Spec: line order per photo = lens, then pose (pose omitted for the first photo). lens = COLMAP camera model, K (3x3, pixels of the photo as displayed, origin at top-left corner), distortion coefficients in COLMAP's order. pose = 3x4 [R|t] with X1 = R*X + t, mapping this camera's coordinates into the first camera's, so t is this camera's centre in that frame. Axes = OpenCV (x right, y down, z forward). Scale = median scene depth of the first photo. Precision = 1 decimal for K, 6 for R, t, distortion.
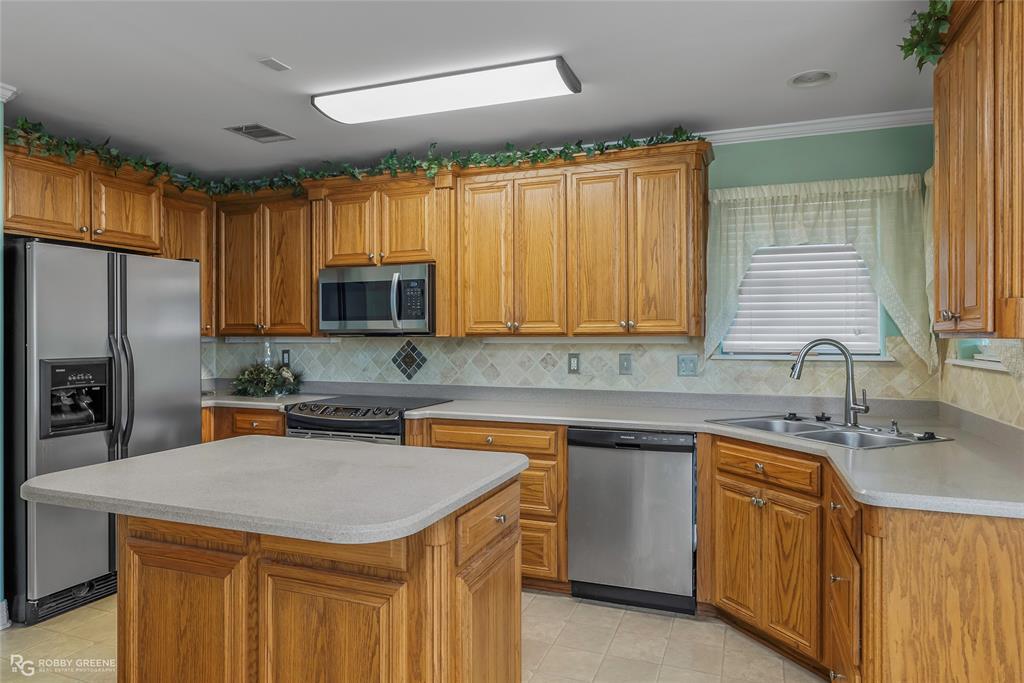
lens RADIAL K [[621.8, 0, 514.9], [0, 621.8, 335.4], [0, 0, 1]] dist [-0.001098, -0.000584]
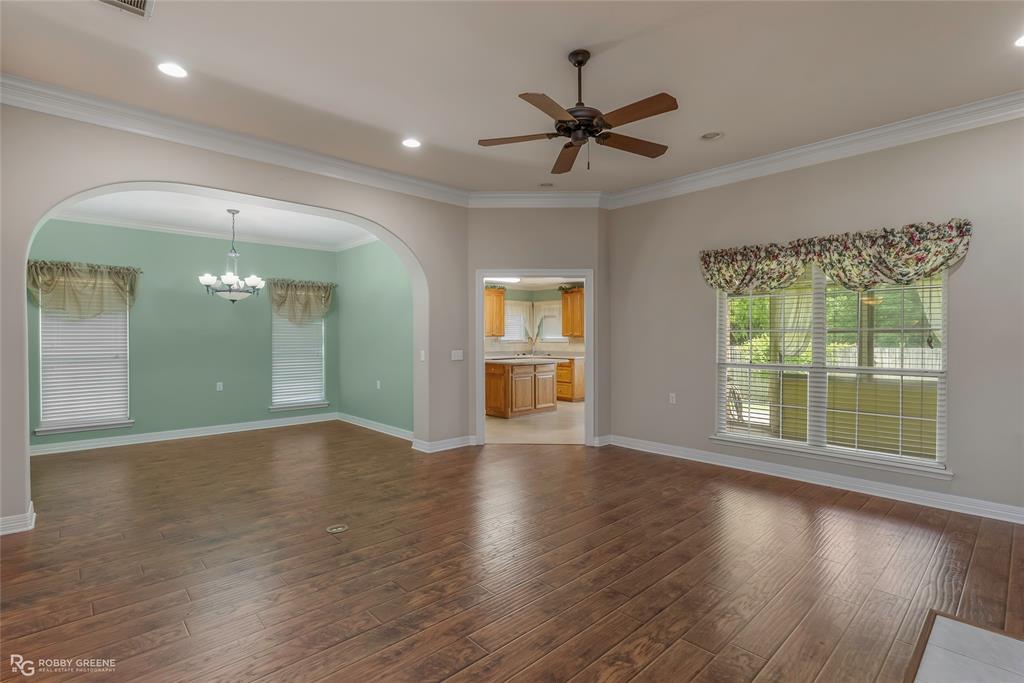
lens RADIAL K [[487.7, 0, 510.6], [0, 487.7, 344.8], [0, 0, 1]] dist [-0.011509, 0.000664]
pose [[0.451416, -0.016904, 0.892154, -2.330519], [0.003106, 0.999844, 0.017373, -0.000563], [-0.892308, -0.005072, 0.451398, -0.448735]]
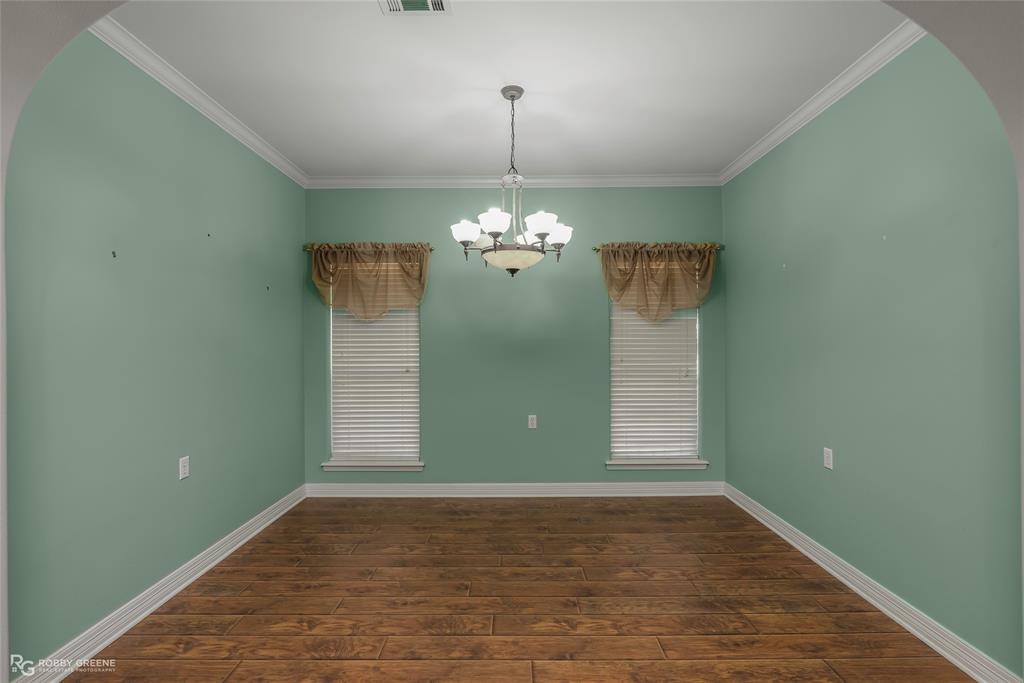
lens RADIAL K [[472.8, 0, 512.5], [0, 472.8, 336.1], [0, 0, 1]] dist [-0.004548, 0.000784]
pose [[0.934375, 0.002738, 0.356280, -1.615659], [0.006972, 0.999638, -0.025968, 0.011250], [-0.356222, 0.026748, 0.934018, 0.346926]]
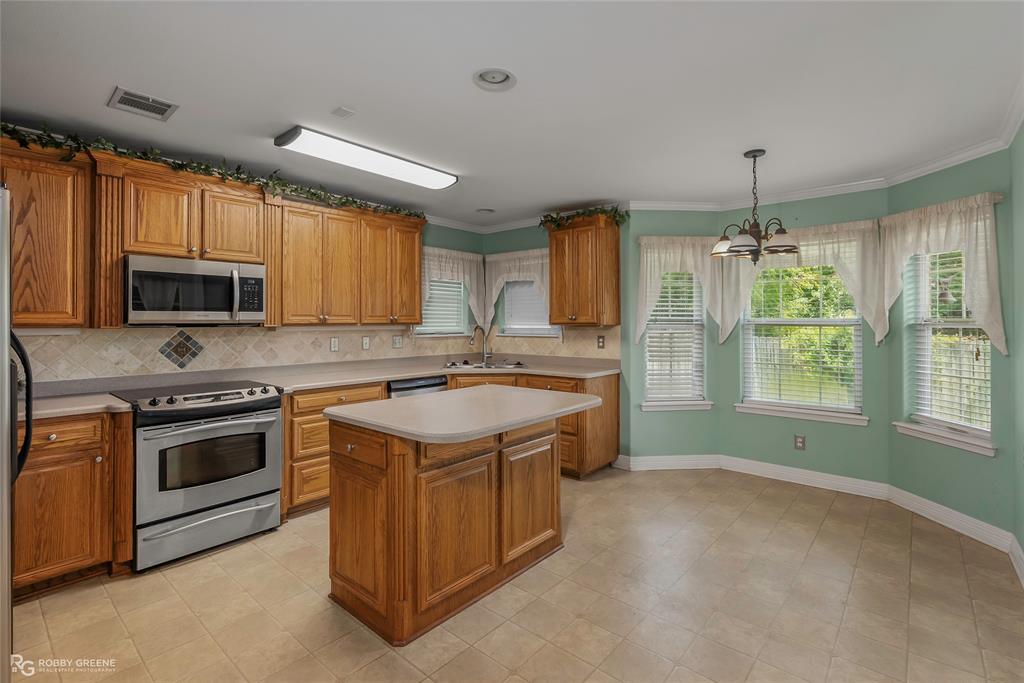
lens RADIAL K [[472.8, 0, 506.5], [0, 472.8, 317.5], [0, 0, 1]] dist [-0.004548, 0.000784]
pose [[0.353963, 0.010089, 0.935205, -0.836413], [0.002883, 0.999925, -0.011878, -0.003366], [-0.935255, 0.006901, 0.353908, 0.247361]]
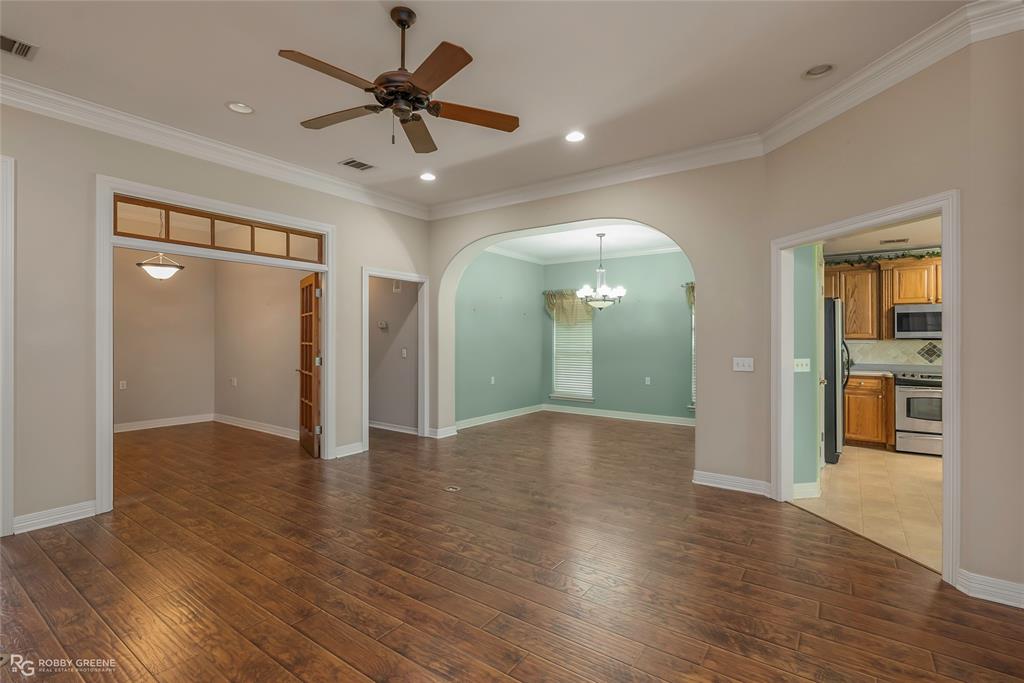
lens RADIAL K [[472.8, 0, 514.6], [0, 472.8, 336.6], [0, 0, 1]] dist [-0.004548, 0.000784]
pose [[0.965039, 0.000894, -0.262104, -1.175970], [-0.002258, 0.999985, -0.004901, 0.001733], [0.262096, 0.005321, 0.965027, -0.815356]]
